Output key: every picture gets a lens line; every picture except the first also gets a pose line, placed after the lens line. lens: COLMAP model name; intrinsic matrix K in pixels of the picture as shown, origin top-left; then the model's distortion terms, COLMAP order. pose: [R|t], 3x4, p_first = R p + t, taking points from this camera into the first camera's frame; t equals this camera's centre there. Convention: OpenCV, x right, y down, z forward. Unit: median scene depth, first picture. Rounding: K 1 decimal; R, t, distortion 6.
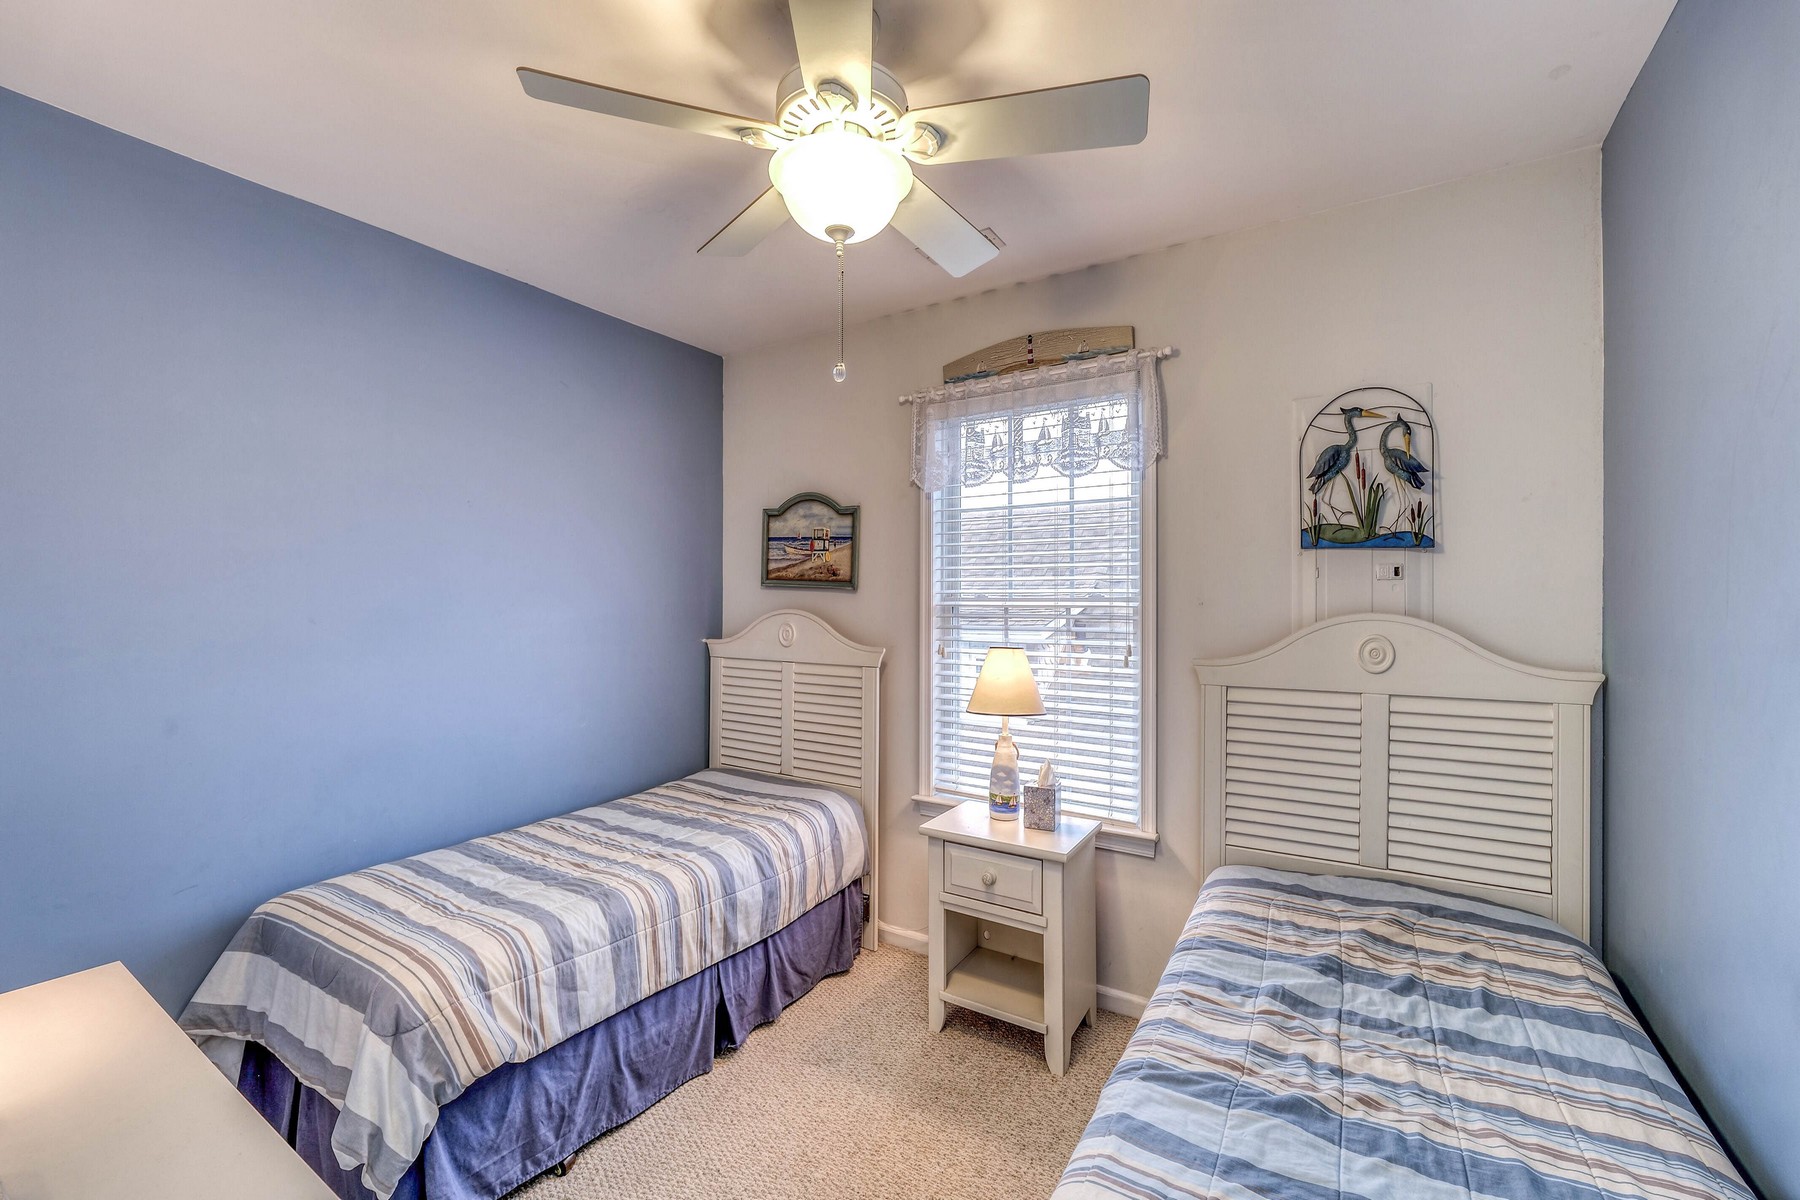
lens RADIAL K [[730.2, 0, 906.0], [0, 730.2, 607.8], [0, 0, 1]] dist [-0.013947, 0.001501]
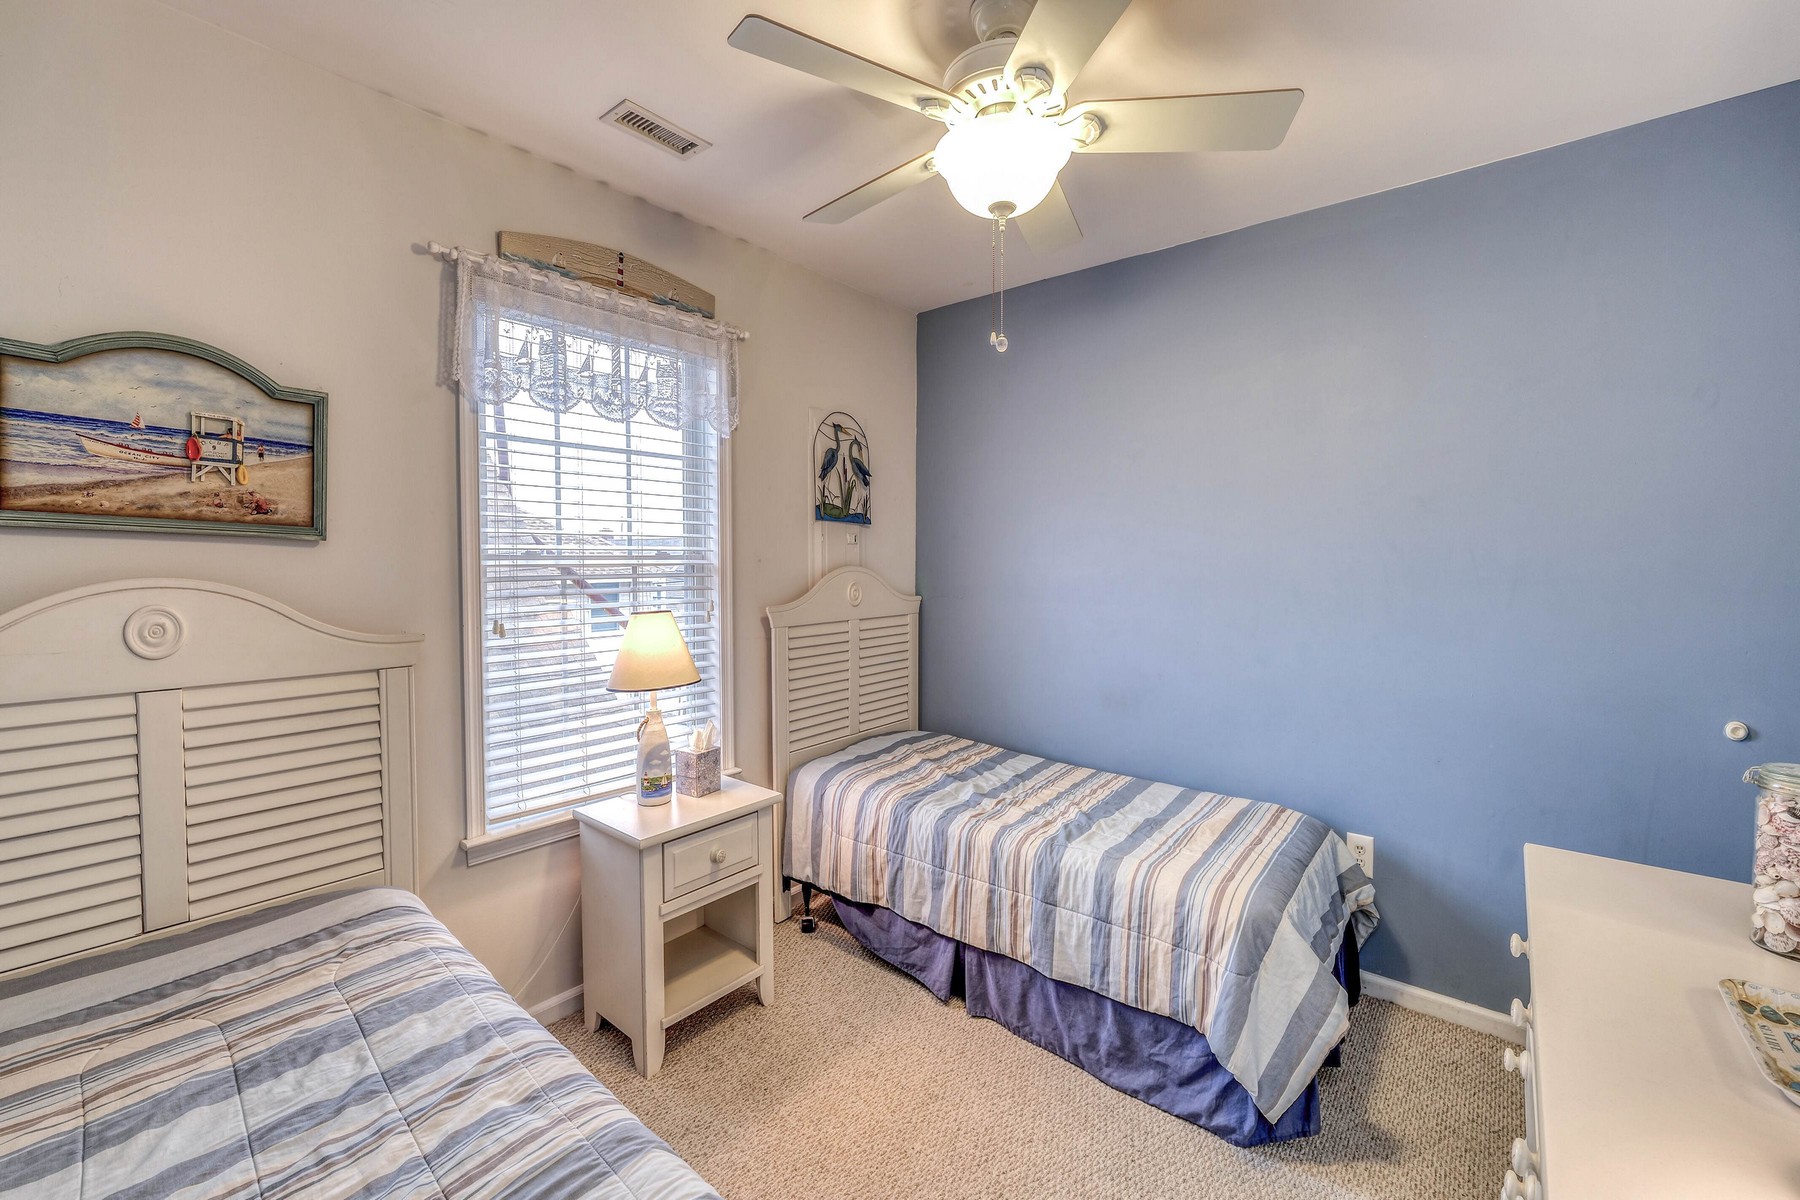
lens RADIAL K [[730.2, 0, 905.8], [0, 730.2, 582.5], [0, 0, 1]] dist [-0.013947, 0.001501]
pose [[0.125404, -0.044100, 0.991125, -0.698743], [-0.002329, 0.998996, 0.044745, -0.022249], [-0.992103, -0.007919, 0.125176, 0.579998]]
